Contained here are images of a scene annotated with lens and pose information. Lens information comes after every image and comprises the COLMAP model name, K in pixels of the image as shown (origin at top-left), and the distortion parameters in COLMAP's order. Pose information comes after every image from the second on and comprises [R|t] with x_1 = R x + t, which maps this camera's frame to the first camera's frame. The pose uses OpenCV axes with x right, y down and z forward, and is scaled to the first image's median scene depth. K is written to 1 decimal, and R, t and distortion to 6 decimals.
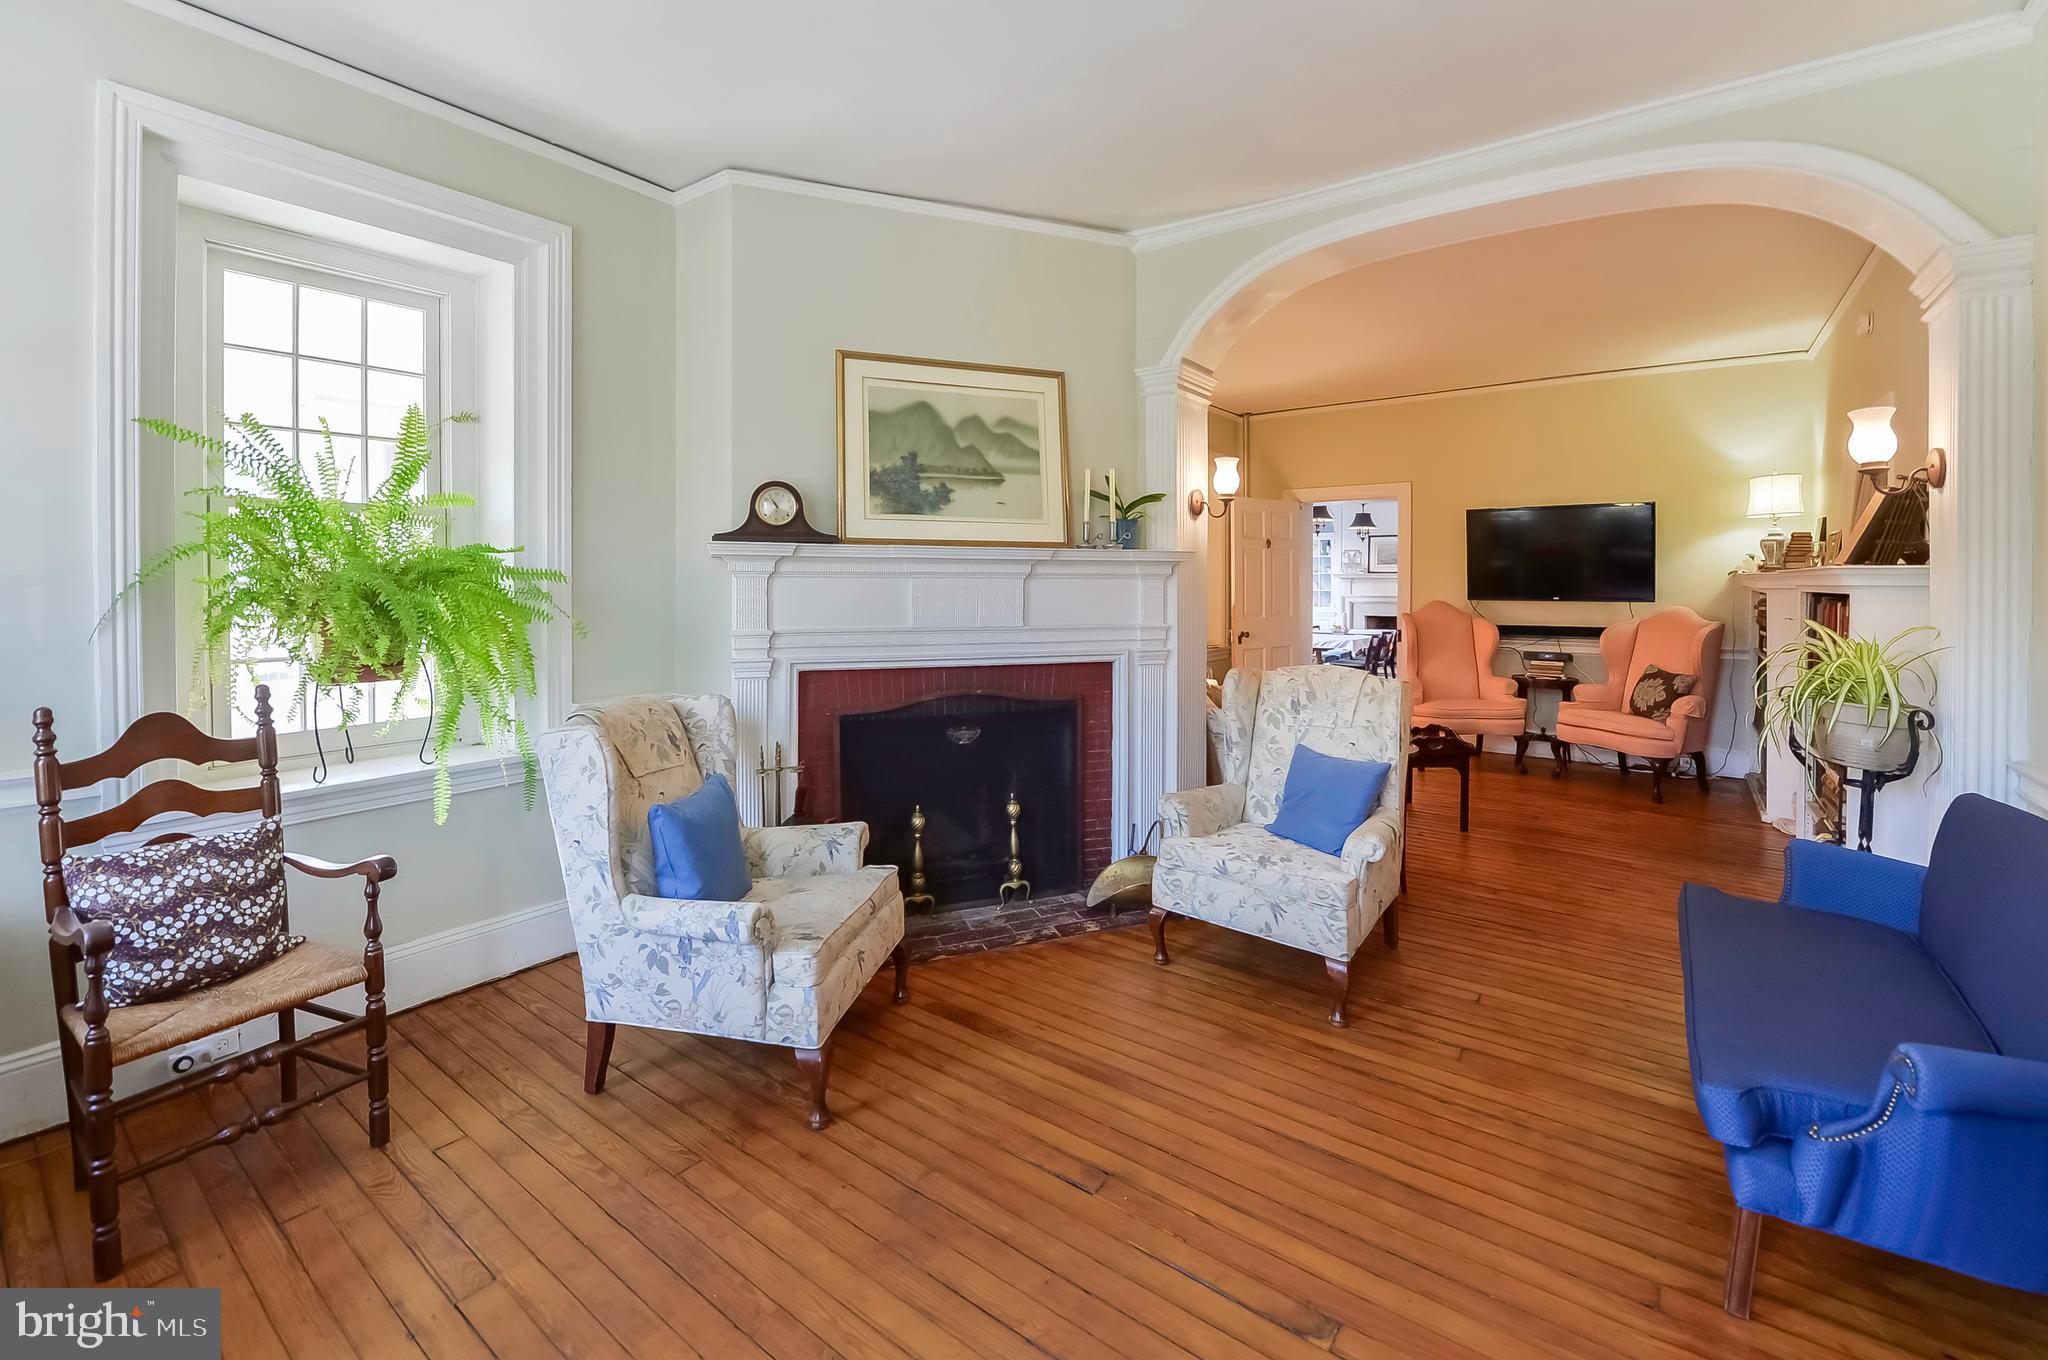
lens RADIAL K [[859.4, 0, 1067.9], [0, 859.4, 579.2], [0, 0, 1]] dist [-0.021447, 0.000252]
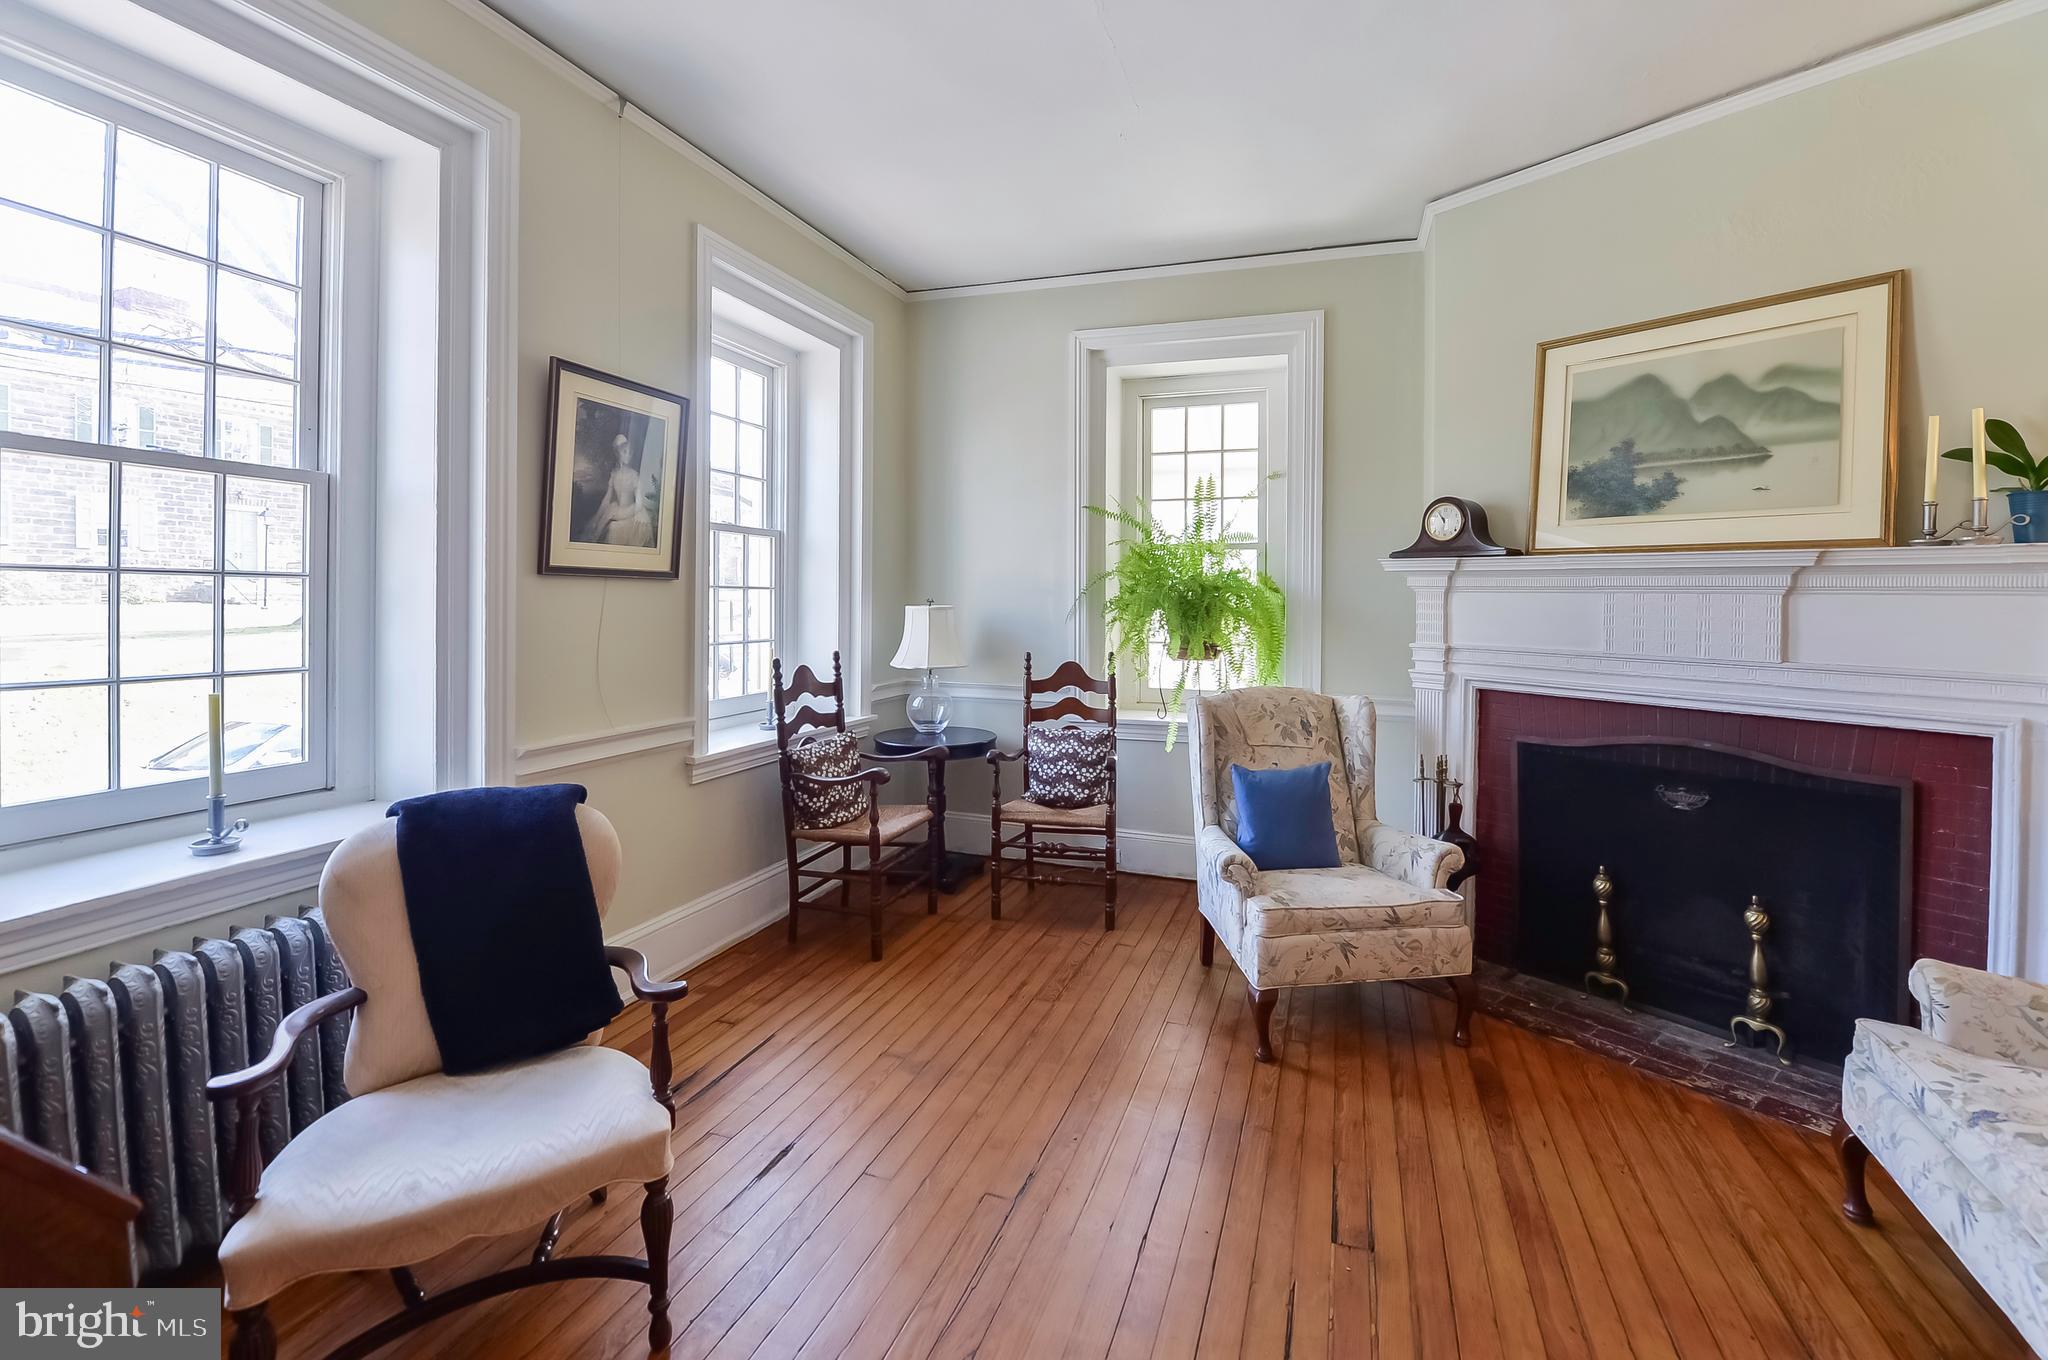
lens RADIAL K [[859.4, 0, 1026.3], [0, 859.4, 612.1], [0, 0, 1]] dist [-0.021447, 0.000252]
pose [[0.260172, 0.018269, -0.965389, 0.487415], [-0.013712, 0.999790, 0.015225, 0.012541], [0.965465, 0.009276, 0.260368, 0.250230]]
